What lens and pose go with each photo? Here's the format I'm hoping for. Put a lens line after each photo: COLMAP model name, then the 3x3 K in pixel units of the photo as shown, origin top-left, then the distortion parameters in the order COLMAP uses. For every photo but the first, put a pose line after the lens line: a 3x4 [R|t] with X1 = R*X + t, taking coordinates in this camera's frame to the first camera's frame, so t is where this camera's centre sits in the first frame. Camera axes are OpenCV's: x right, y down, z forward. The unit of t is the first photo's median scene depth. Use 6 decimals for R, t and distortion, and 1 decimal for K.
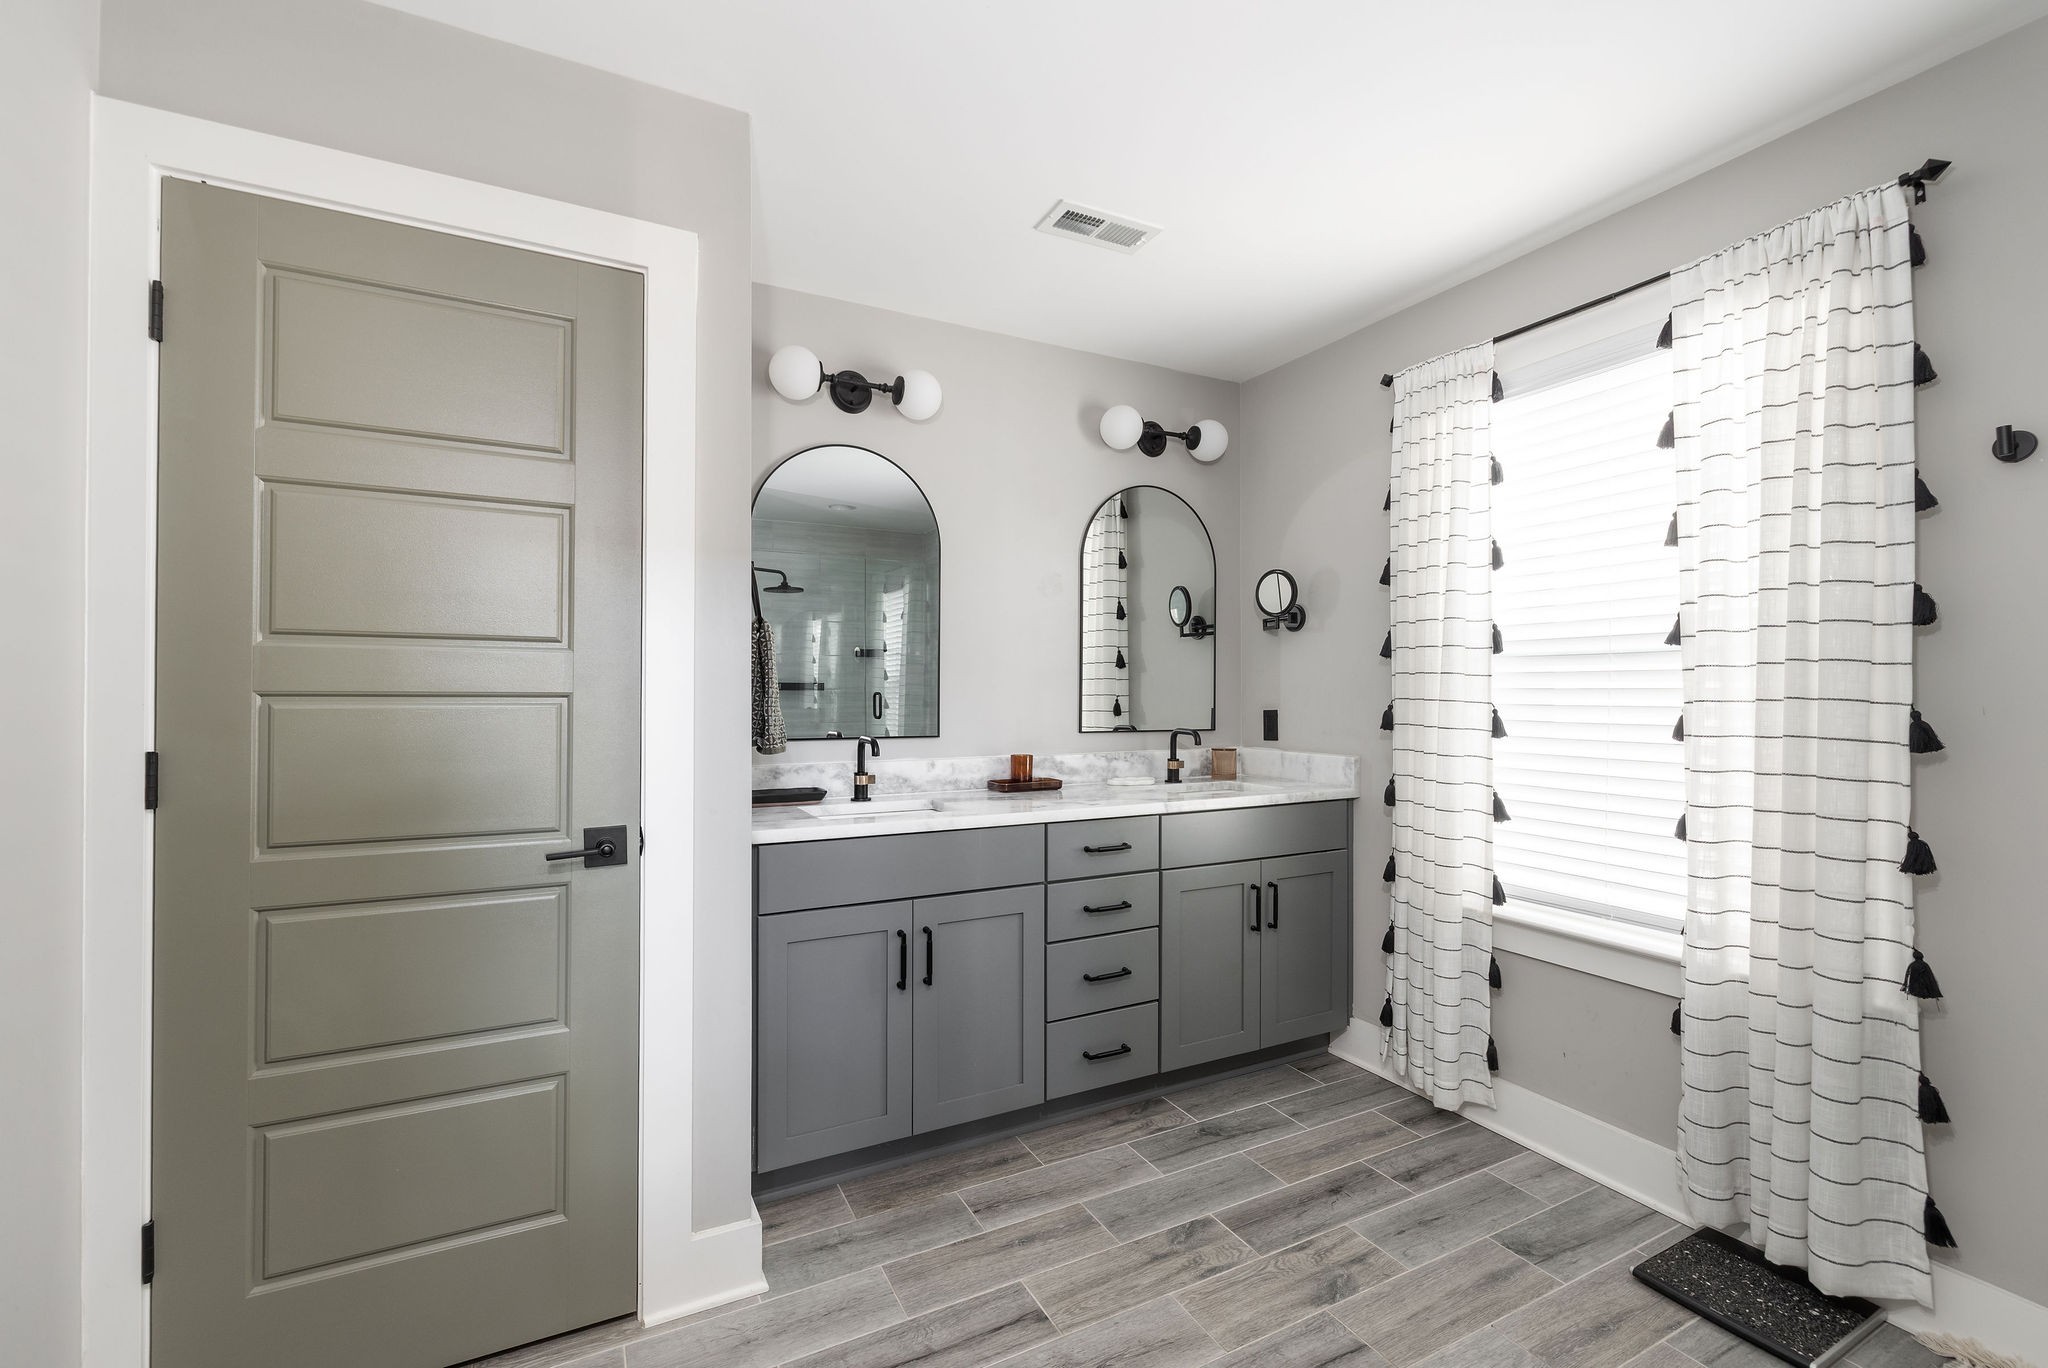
lens RADIAL K [[856.9, 0, 1019.5], [0, 856.9, 688.5], [0, 0, 1]] dist [-0.000123, 0.000817]
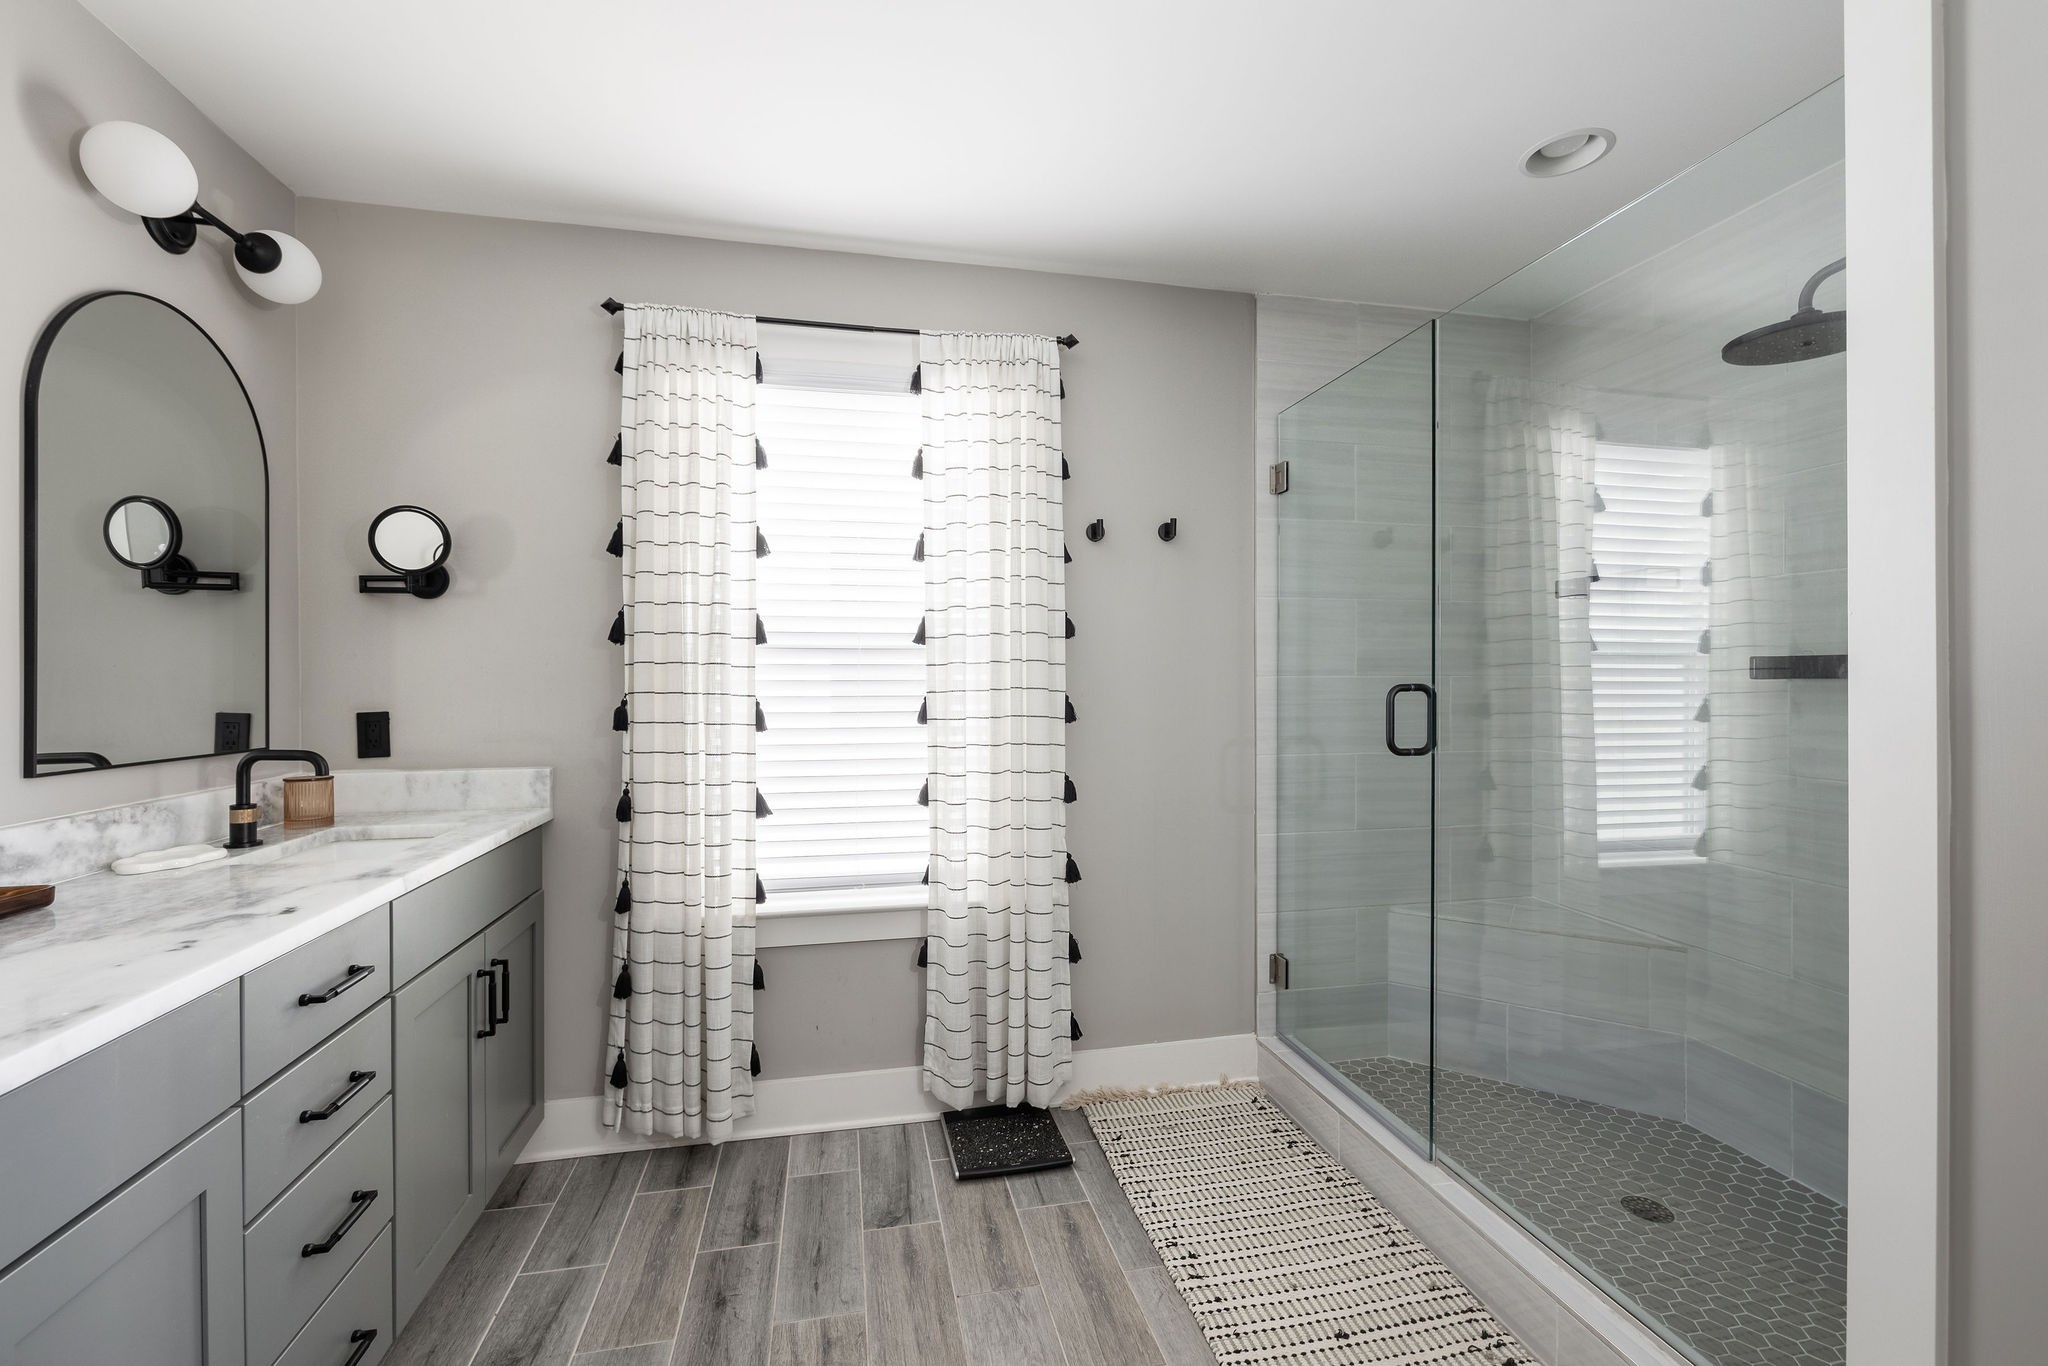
lens RADIAL K [[856.9, 0, 1023.9], [0, 856.9, 681.7], [0, 0, 1]] dist [-0.000123, 0.000817]
pose [[0.272095, -0.006316, 0.962250, -0.297616], [-0.000443, 0.999978, 0.006689, -0.005385], [-0.962270, -0.002246, 0.272086, 0.455608]]
